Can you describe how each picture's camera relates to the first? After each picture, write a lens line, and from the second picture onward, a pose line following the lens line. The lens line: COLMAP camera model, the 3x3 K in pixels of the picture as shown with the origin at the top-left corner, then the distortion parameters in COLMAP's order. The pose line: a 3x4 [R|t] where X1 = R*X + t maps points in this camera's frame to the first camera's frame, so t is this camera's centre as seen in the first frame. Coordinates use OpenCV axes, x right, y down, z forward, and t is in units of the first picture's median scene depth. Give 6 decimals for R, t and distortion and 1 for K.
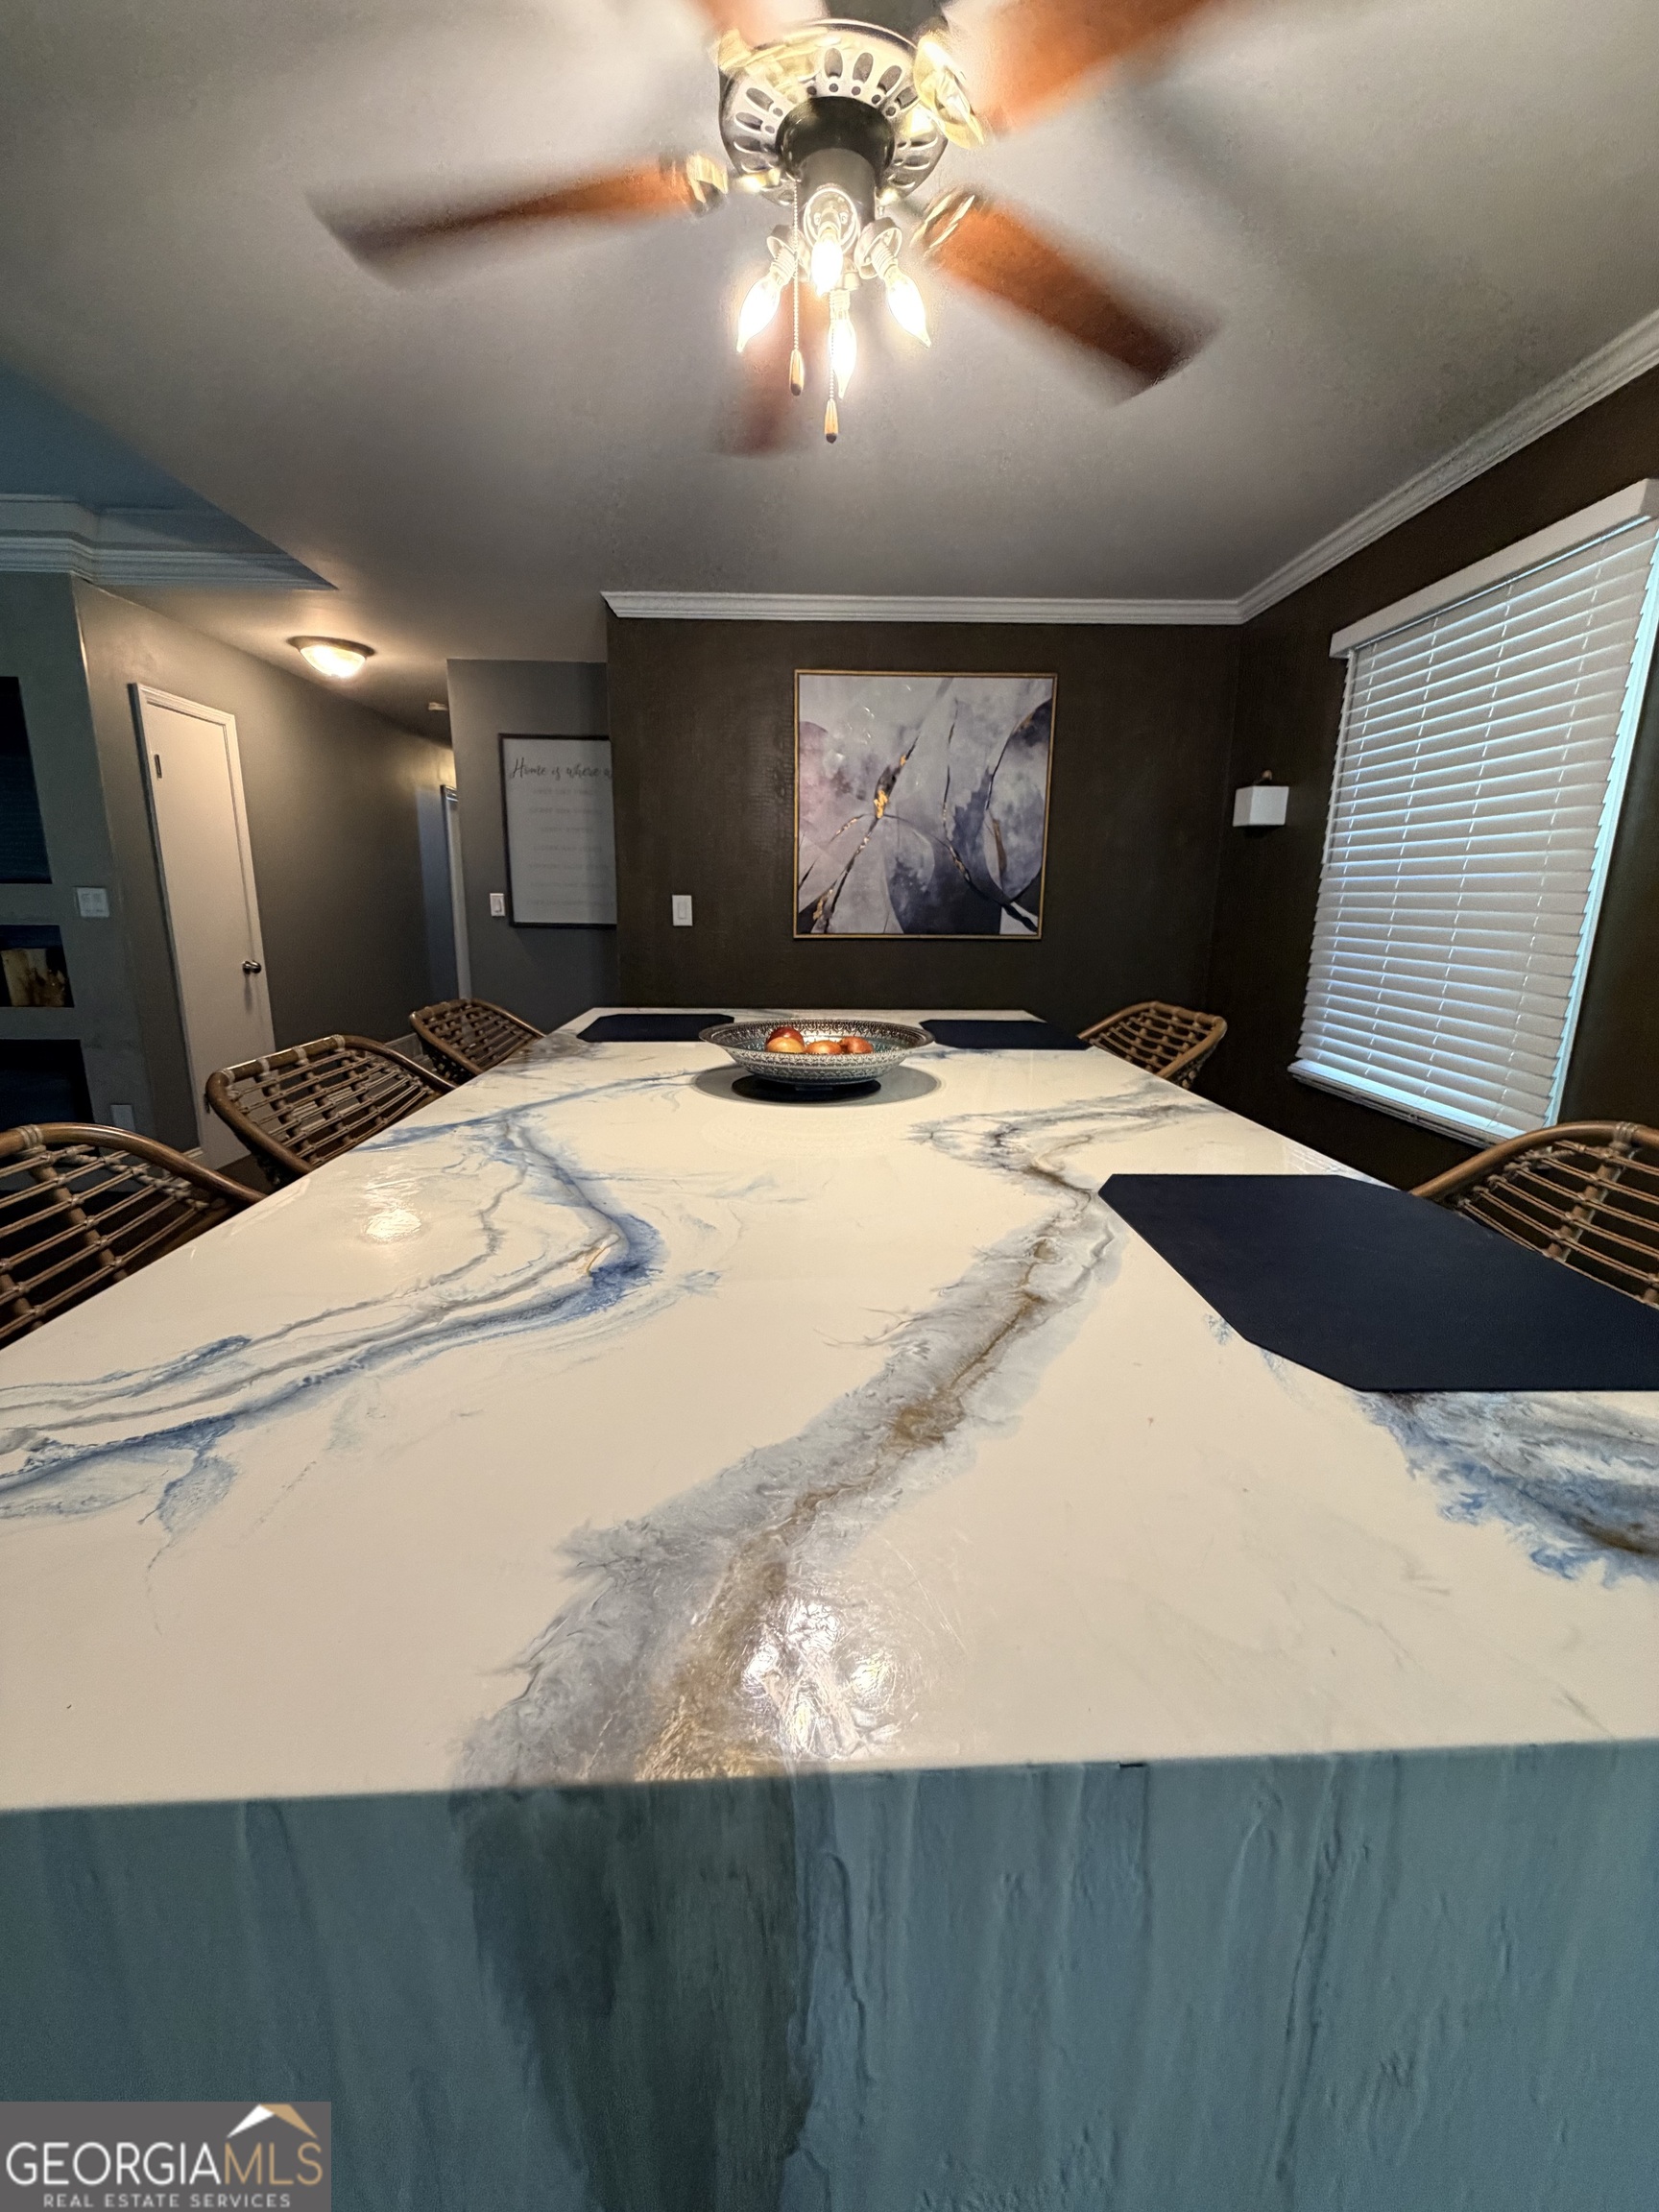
lens RADIAL K [[884.8, 0, 816.3], [0, 884.8, 1100.6], [0, 0, 1]] dist [0.004287, -0.000471]
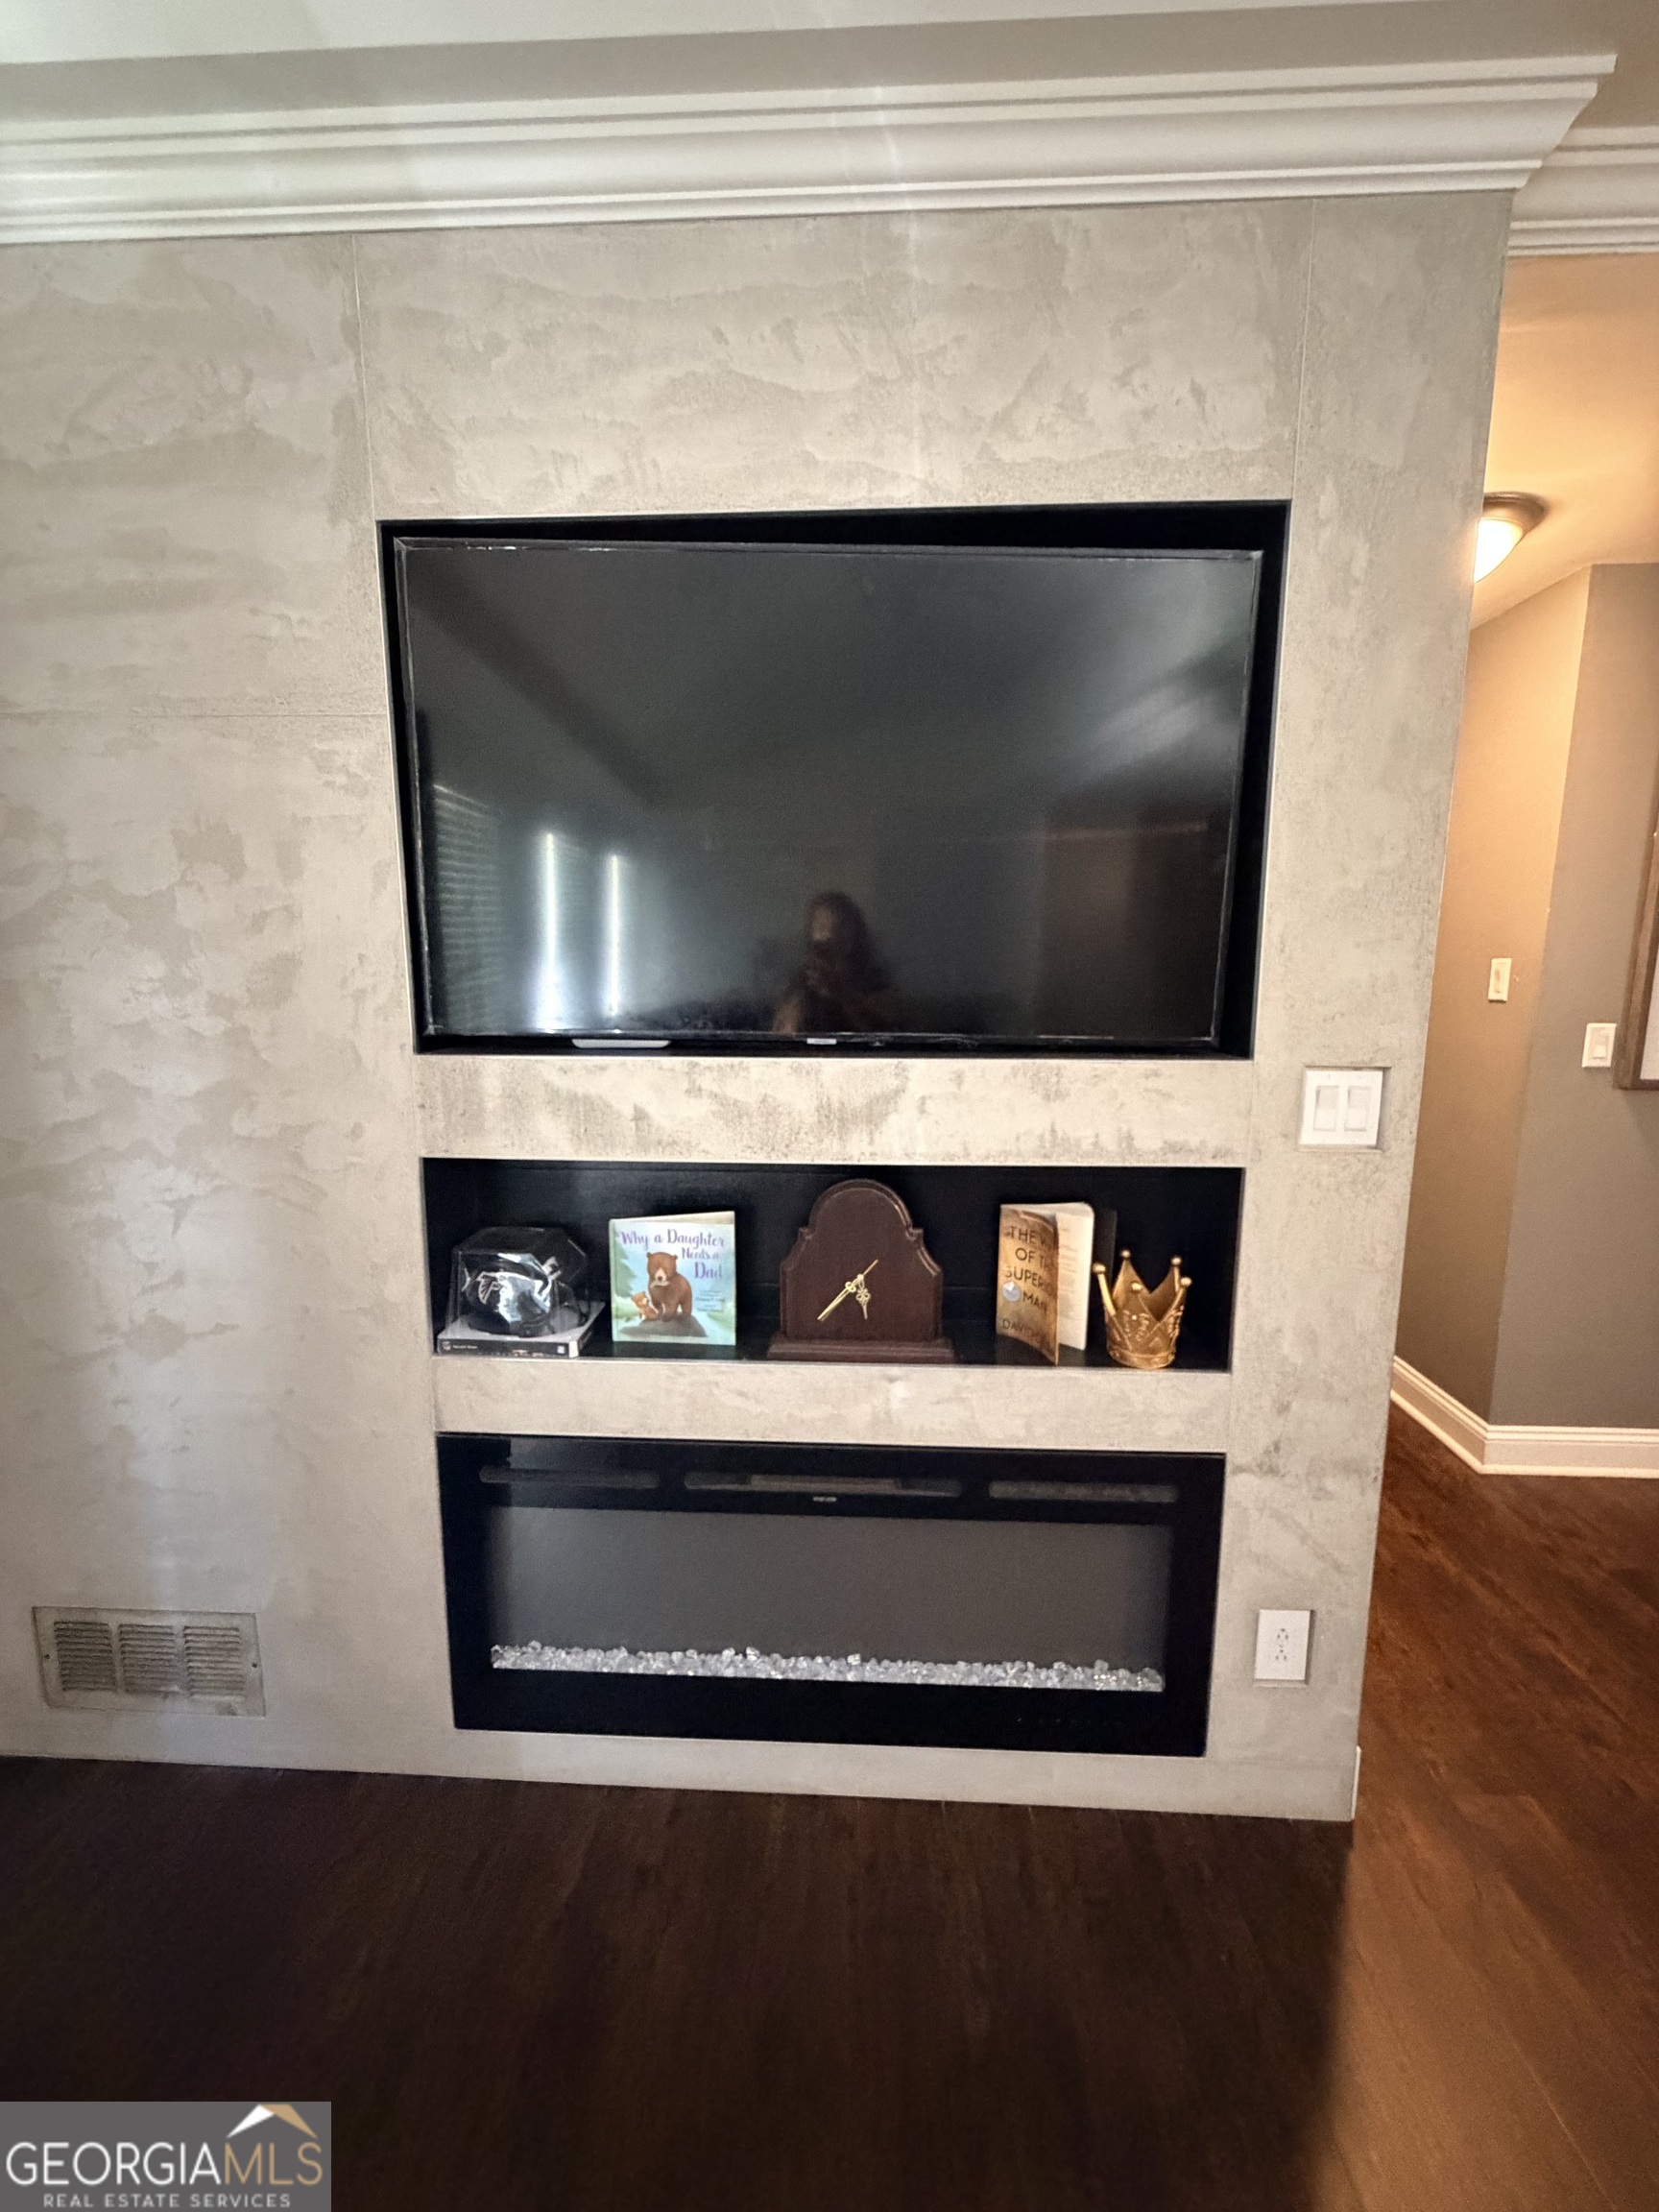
lens RADIAL K [[884.8, 0, 847.3], [0, 884.8, 1103.4], [0, 0, 1]] dist [0.004287, -0.000471]
pose [[0.997151, -0.002152, -0.075396, -0.981781], [-0.003610, 0.997085, -0.076208, -0.192823], [0.075340, 0.076263, 0.994237, 0.605574]]
